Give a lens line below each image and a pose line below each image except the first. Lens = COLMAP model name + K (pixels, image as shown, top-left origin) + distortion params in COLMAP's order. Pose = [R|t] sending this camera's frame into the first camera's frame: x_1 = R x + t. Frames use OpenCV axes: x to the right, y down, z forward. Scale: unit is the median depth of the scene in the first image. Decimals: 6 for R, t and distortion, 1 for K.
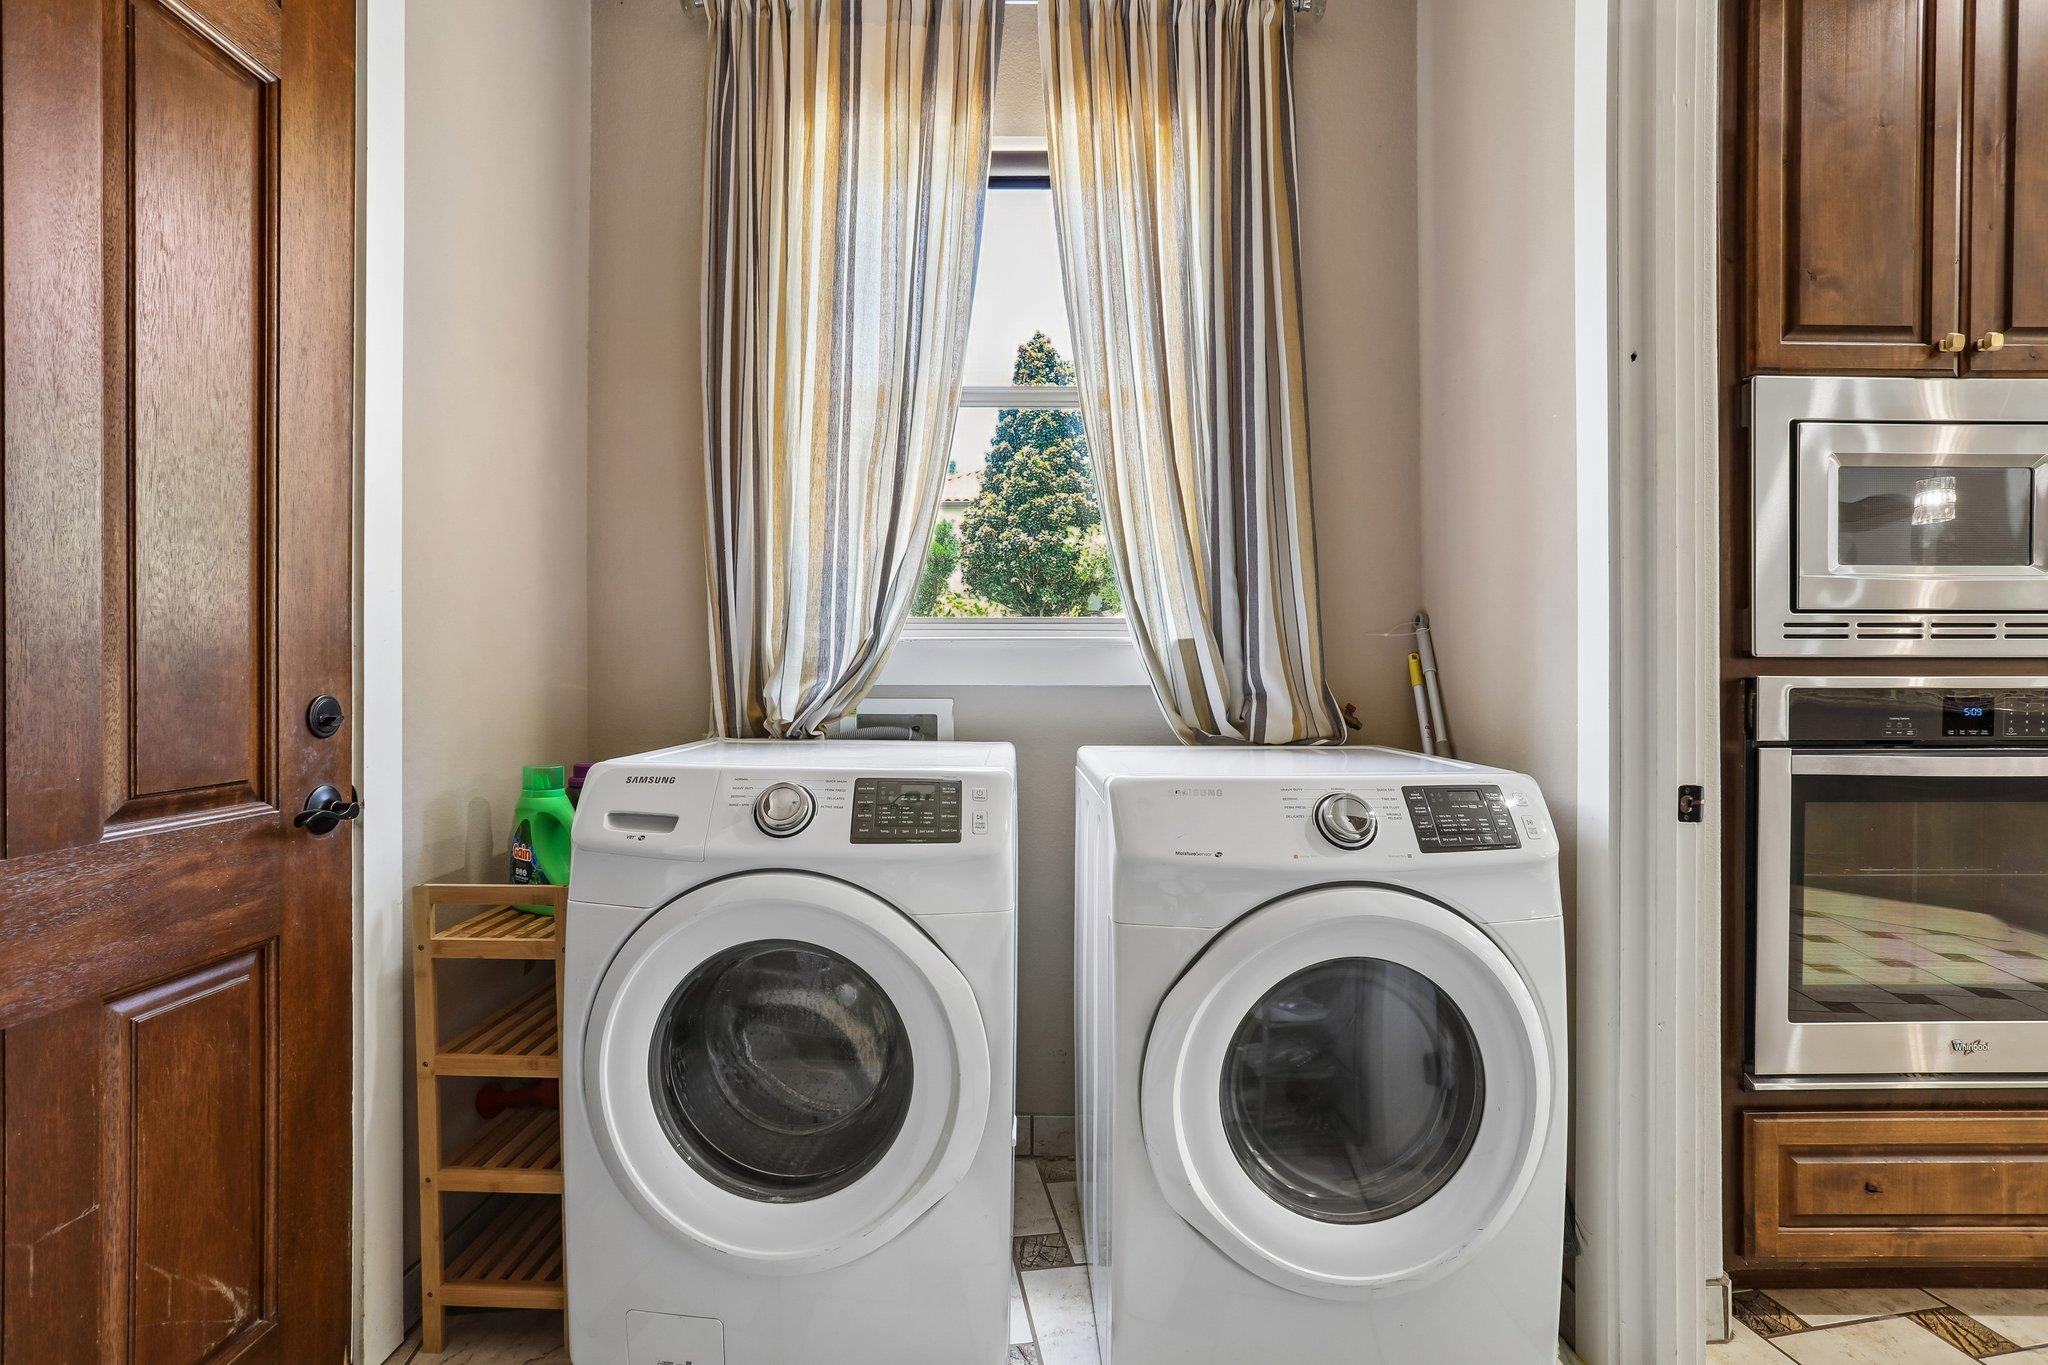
lens RADIAL K [[908.5, 0, 1020.9], [0, 908.5, 679.6], [0, 0, 1]] dist [-0.029149, 0.006430]
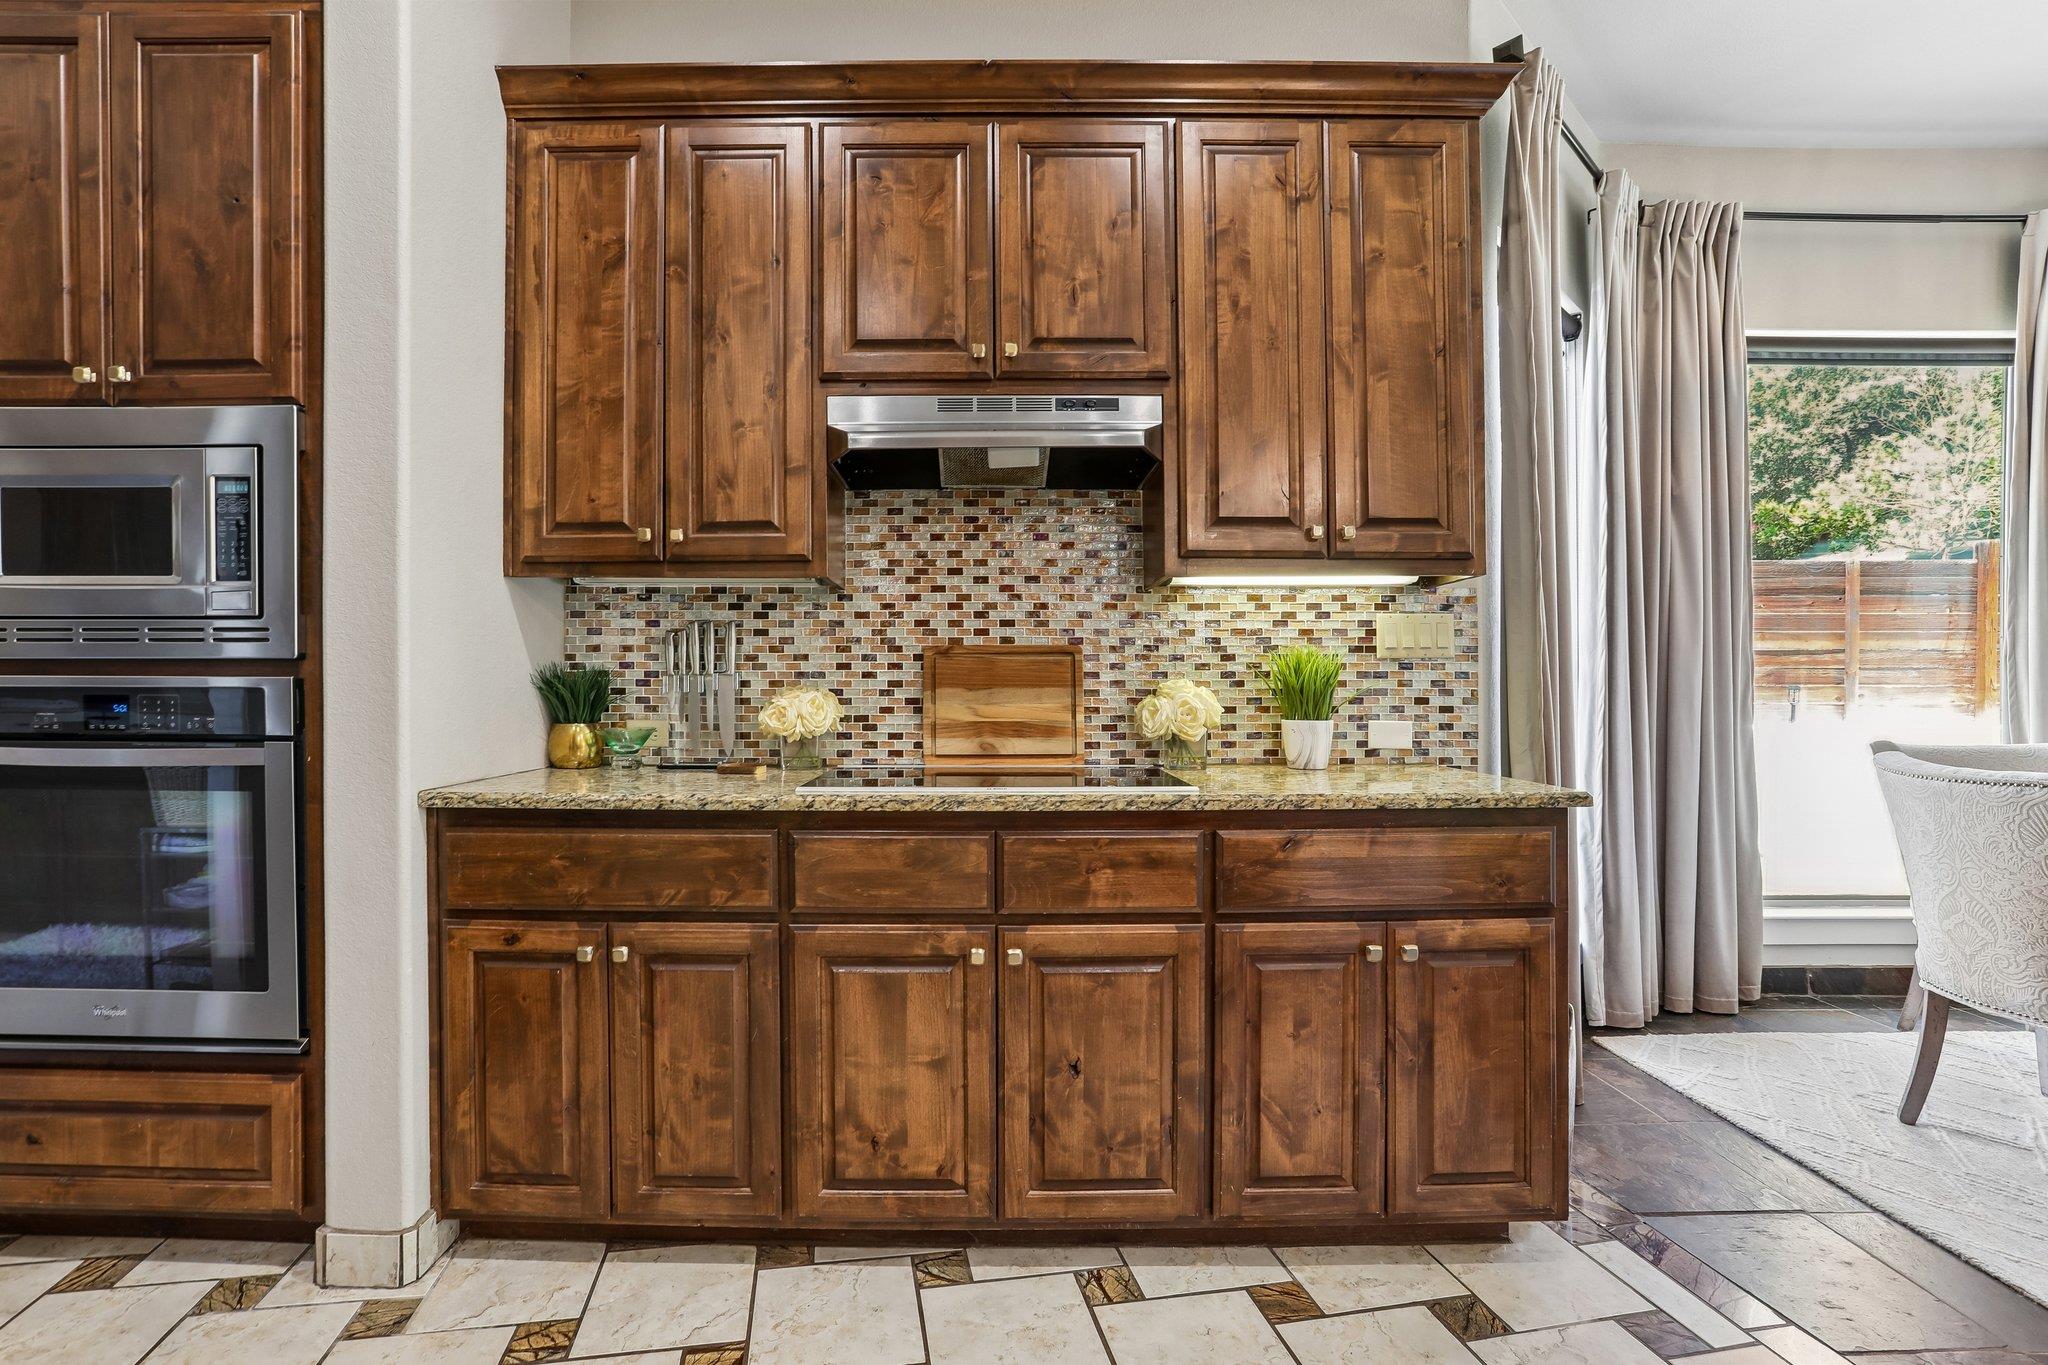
lens RADIAL K [[908.5, 0, 1024.0], [0, 908.5, 689.4], [0, 0, 1]] dist [-0.029149, 0.006430]
pose [[0.999866, 0.009201, 0.013569, 2.182213], [-0.009068, 0.999910, -0.009888, 0.014298], [-0.013659, 0.009764, 0.999859, -0.119960]]
